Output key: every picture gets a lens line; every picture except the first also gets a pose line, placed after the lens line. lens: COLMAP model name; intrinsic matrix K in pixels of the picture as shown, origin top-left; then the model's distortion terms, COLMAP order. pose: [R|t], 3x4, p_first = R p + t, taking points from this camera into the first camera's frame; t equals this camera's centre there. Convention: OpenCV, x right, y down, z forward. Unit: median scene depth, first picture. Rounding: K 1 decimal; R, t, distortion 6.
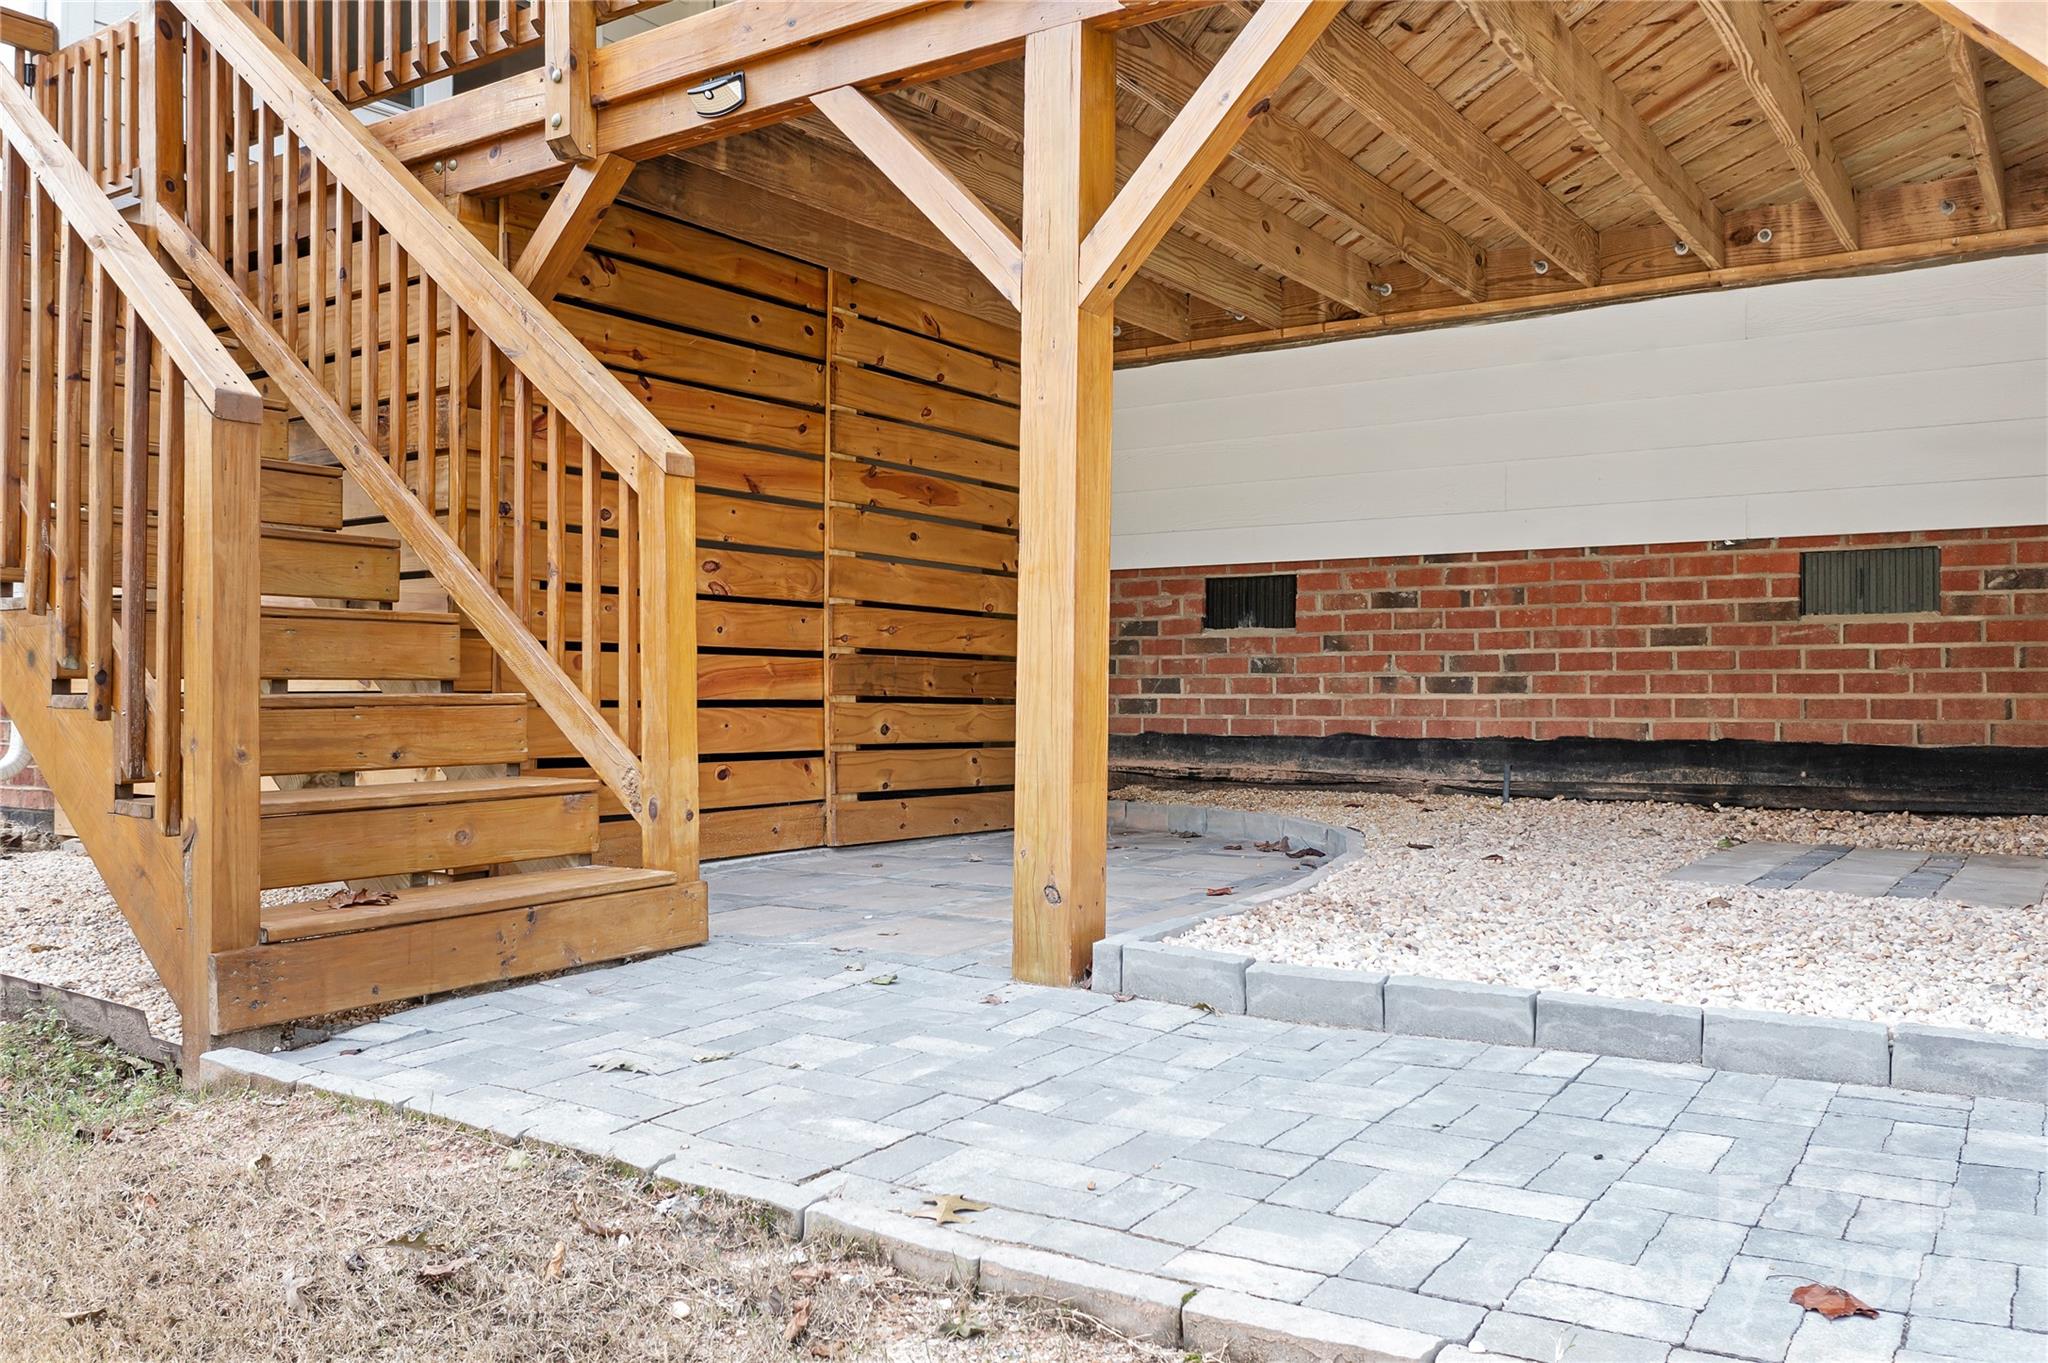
lens RADIAL K [[1614.2, 0, 1024.0], [0, 1614.2, 681.5], [0, 0, 1]] dist [-0.008303, -0.007783]
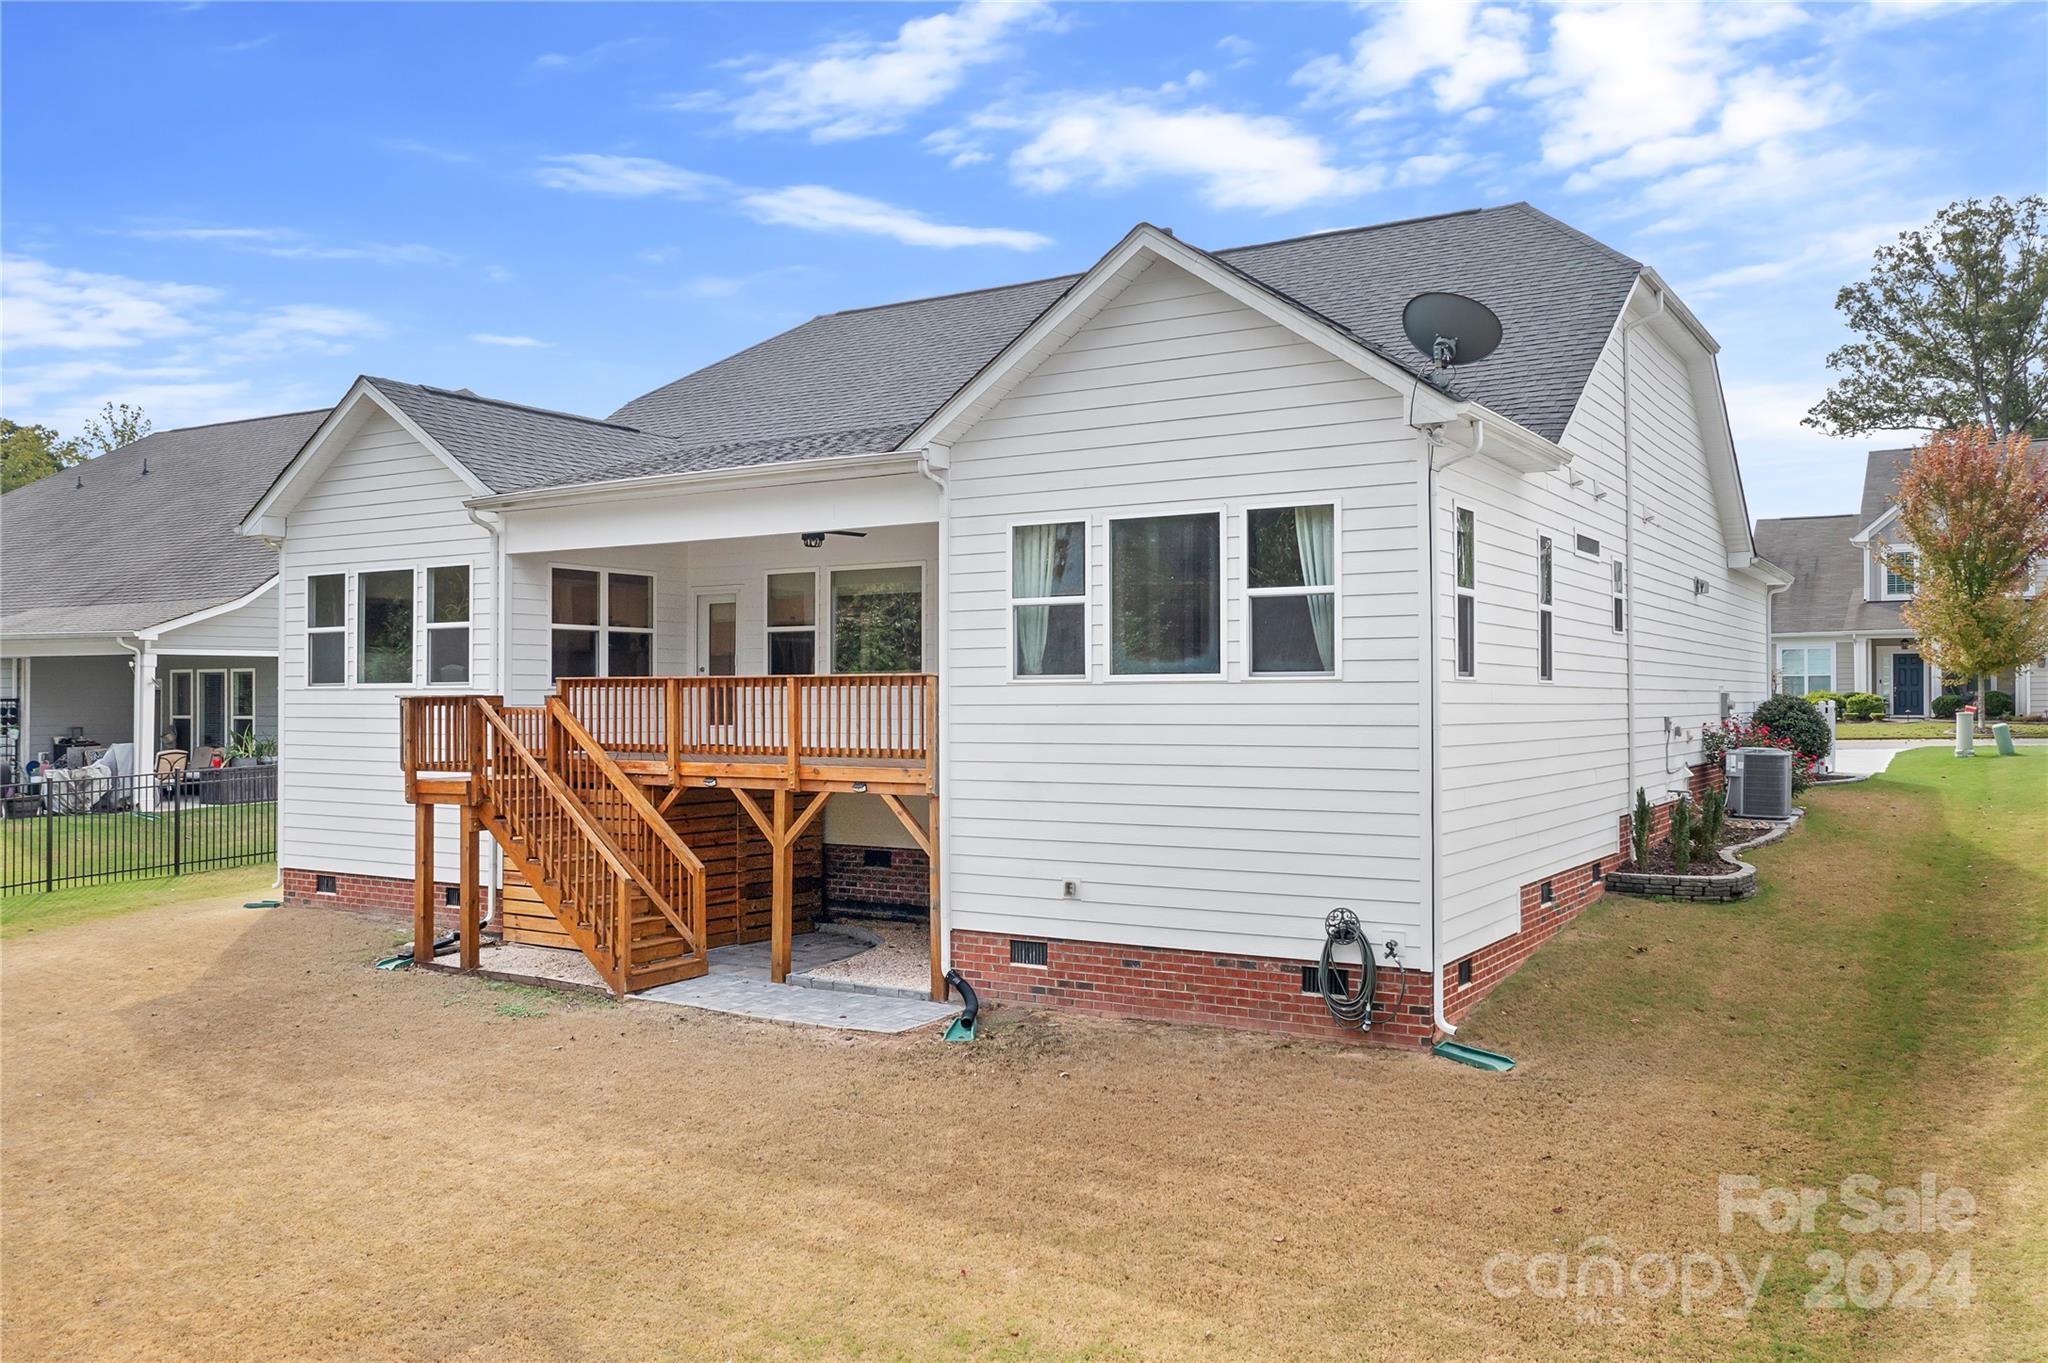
lens RADIAL K [[1638.3, 0, 1024.0], [0, 1638.3, 681.5], [0, 0, 1]] dist [-0.006529, -0.008570]
pose [[0.999406, 0.001915, 0.034410, 0.355668], [-0.001856, 0.999997, -0.001742, -0.436962], [-0.034413, 0.001677, 0.999406, -2.426978]]
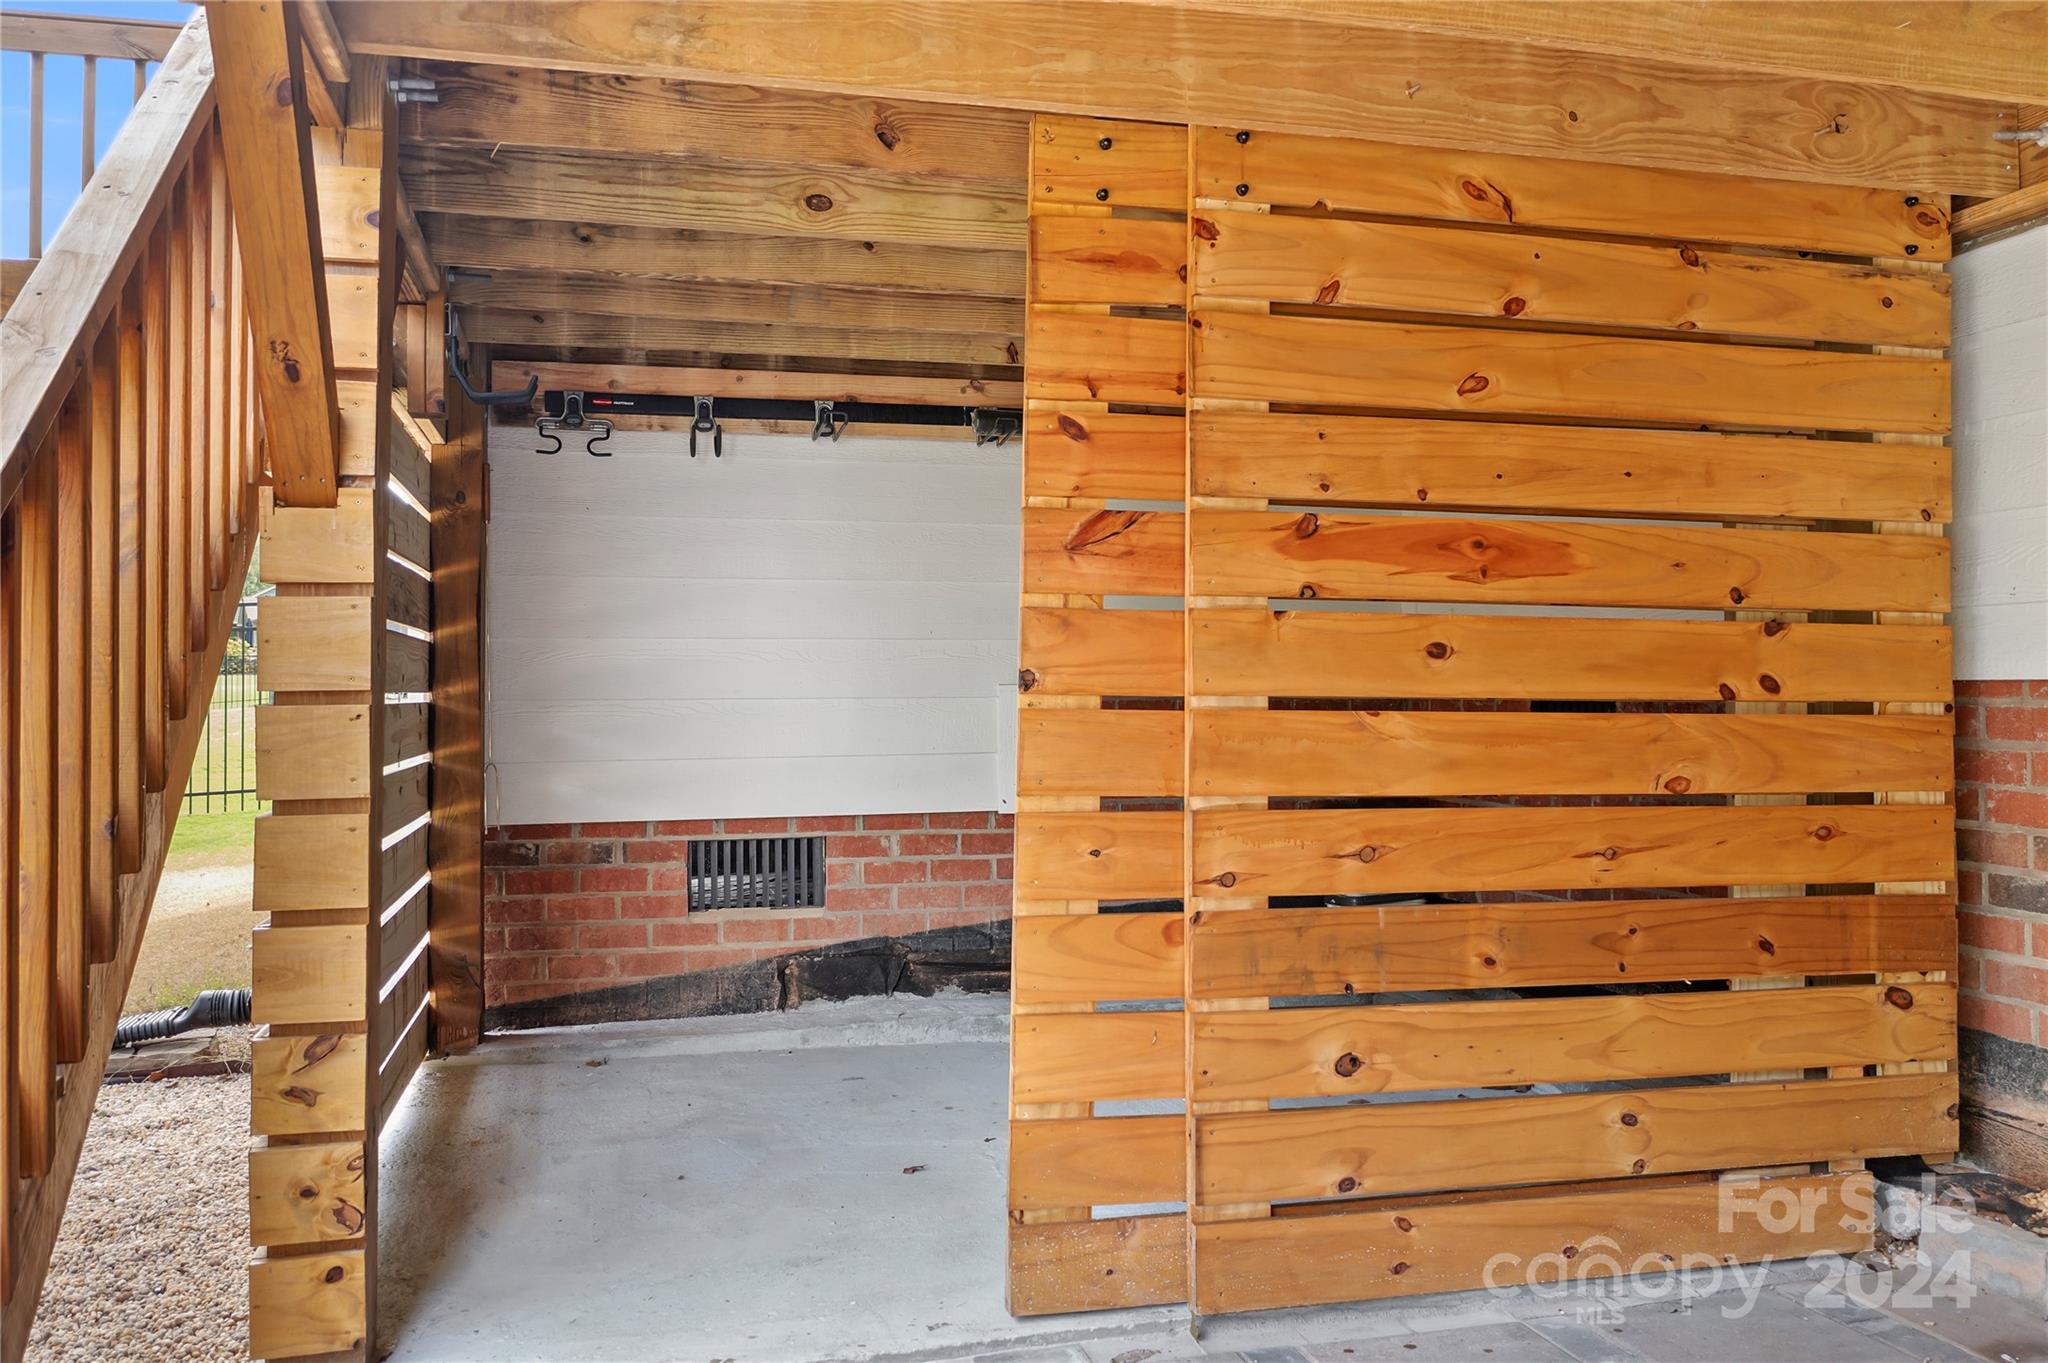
lens RADIAL K [[1707.0, 0, 969.9], [0, 1707.0, 684.3], [0, 0, 1]] dist [-0.028762, -0.006636]
pose [[0.749141, -0.013653, -0.662270, 0.166815], [0.008522, 0.999903, -0.010974, -0.079163], [0.662356, 0.002577, 0.749185, 0.560805]]
